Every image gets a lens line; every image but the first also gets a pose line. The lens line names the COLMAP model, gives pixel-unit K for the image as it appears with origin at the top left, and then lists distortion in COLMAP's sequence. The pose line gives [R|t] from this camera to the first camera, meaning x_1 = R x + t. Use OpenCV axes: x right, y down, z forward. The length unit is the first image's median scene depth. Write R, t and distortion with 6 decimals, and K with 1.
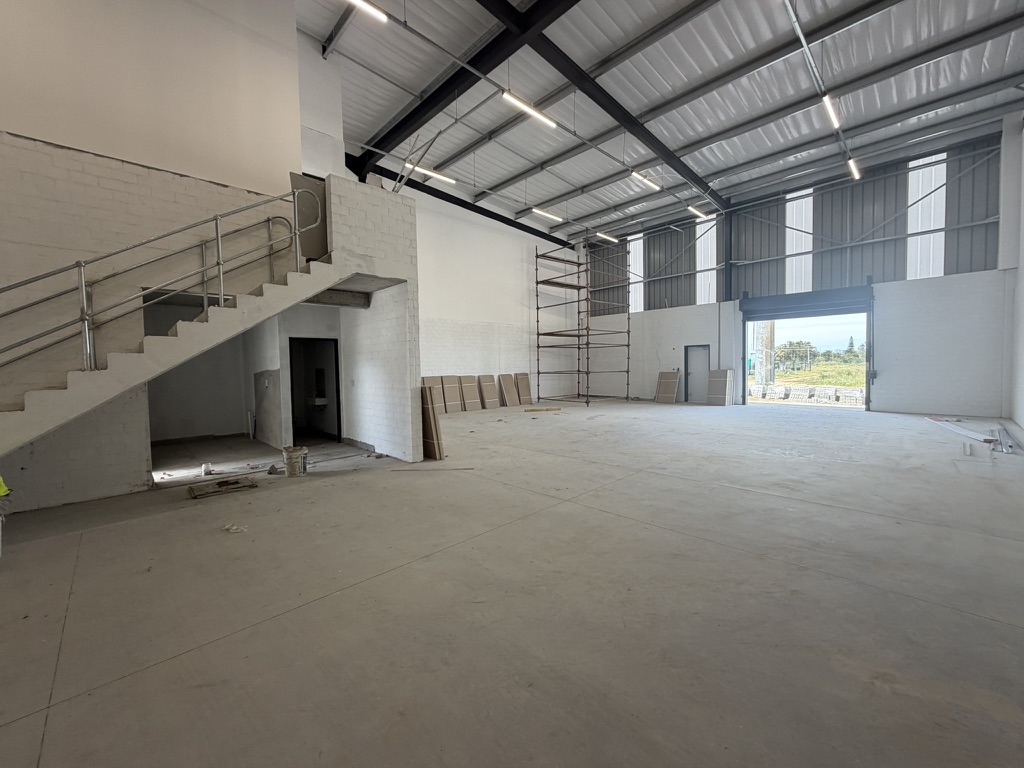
lens RADIAL K [[412.0, 0, 508.3], [0, 412.0, 383.9], [0, 0, 1]] dist [0.000319, 0.000030]
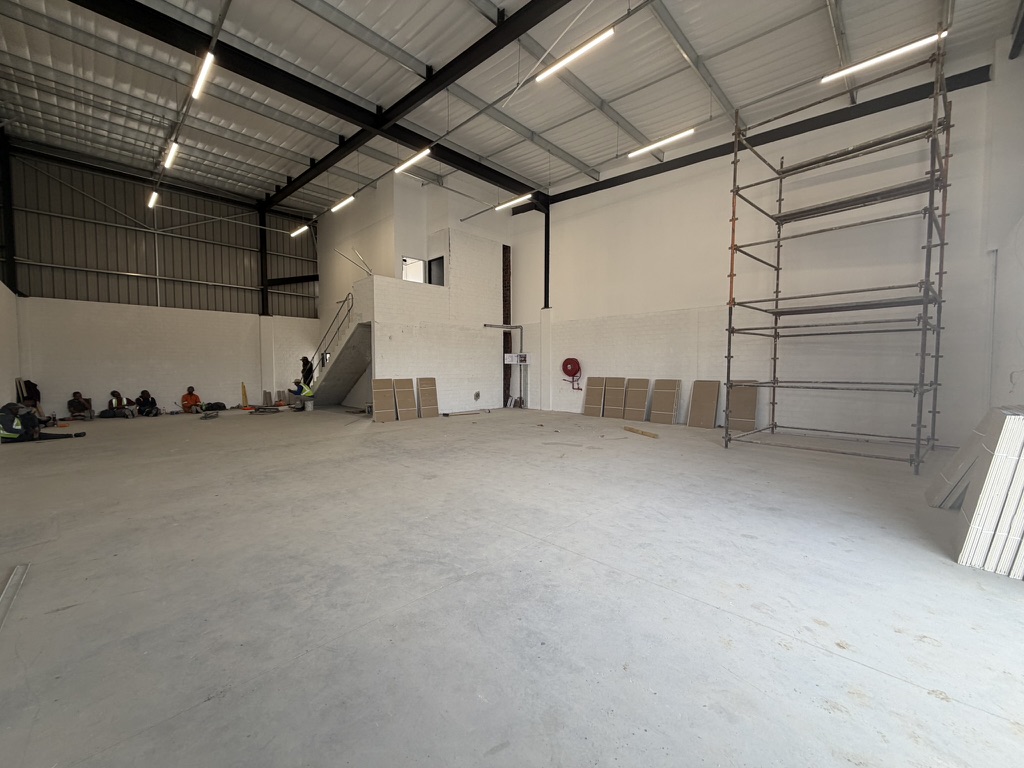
lens RADIAL K [[407.2, 0, 506.8], [0, 407.2, 383.5], [0, 0, 1]] dist [-0.001523, -0.000476]
pose [[0.029637, 0.064402, -0.997484, 0.699839], [-0.040941, 0.997163, 0.063165, -0.049423], [0.998722, 0.038966, 0.032190, 0.680617]]
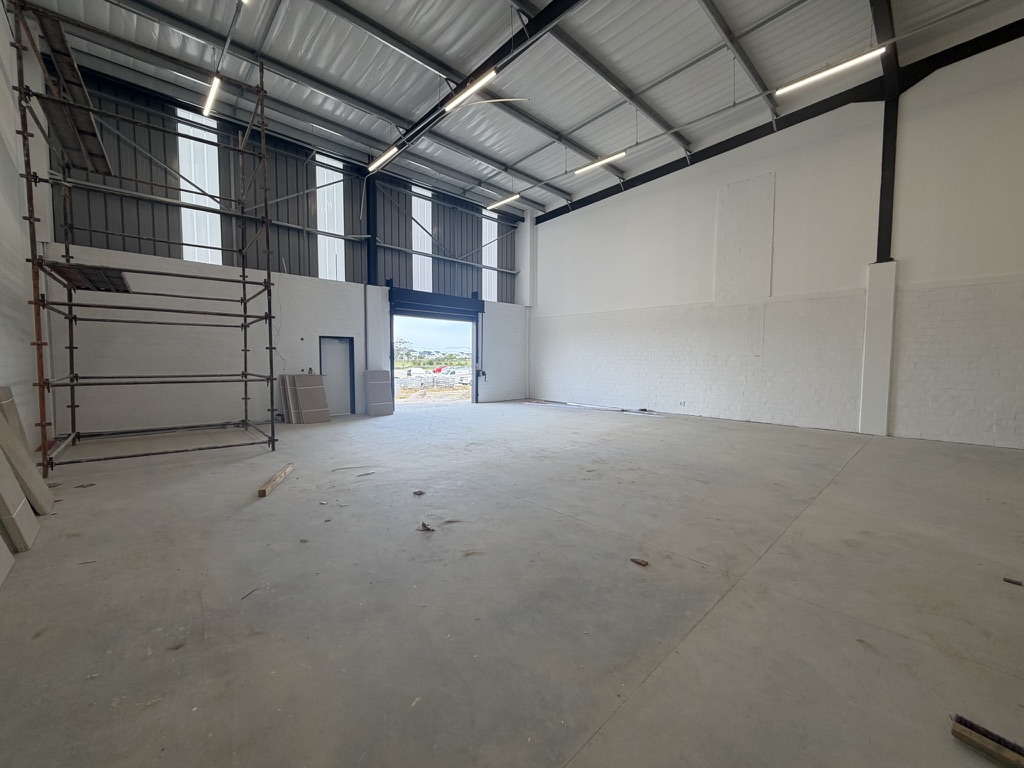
lens RADIAL K [[412.0, 0, 508.3], [0, 412.0, 383.9], [0, 0, 1]] dist [0.000319, 0.000030]
pose [[0.001732, -0.041380, 0.999142, -0.272283], [0.036586, 0.998477, 0.041289, -0.030048], [-0.999329, 0.036483, 0.003244, 0.714044]]
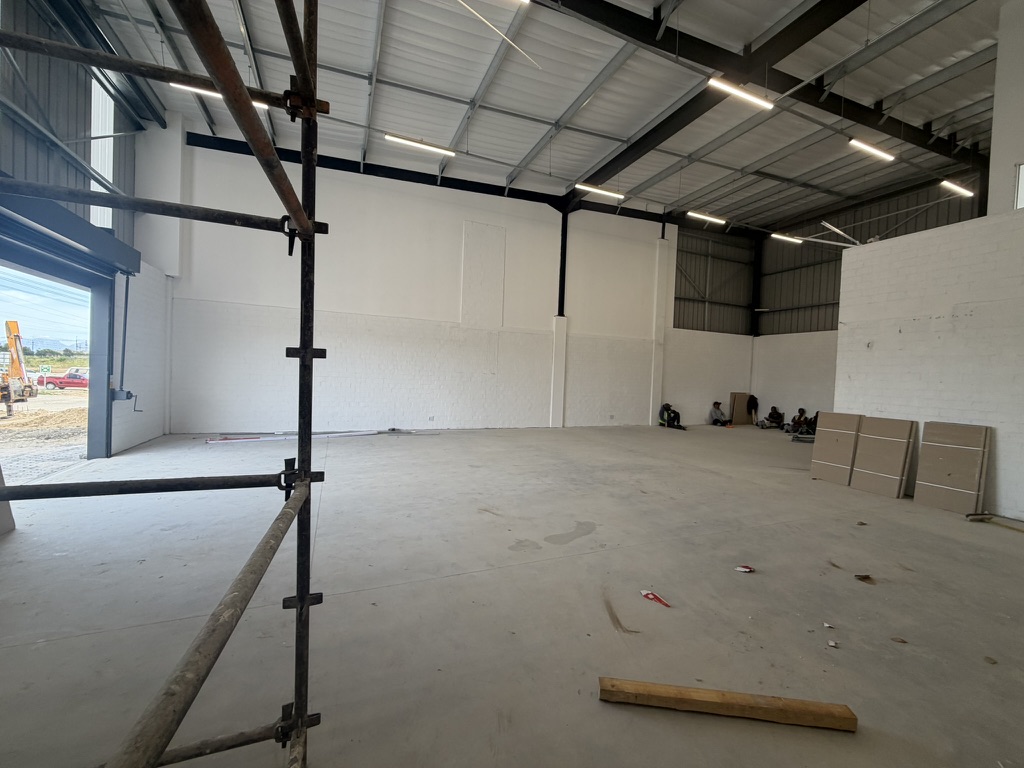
lens RADIAL K [[412.0, 0, 508.3], [0, 412.0, 383.9], [0, 0, 1]] dist [0.000319, 0.000030]
pose [[-0.934443, -0.022832, 0.355379, 0.097535], [-0.003547, 0.998490, 0.054824, -0.058395], [-0.356094, 0.049970, -0.933113, 1.068042]]
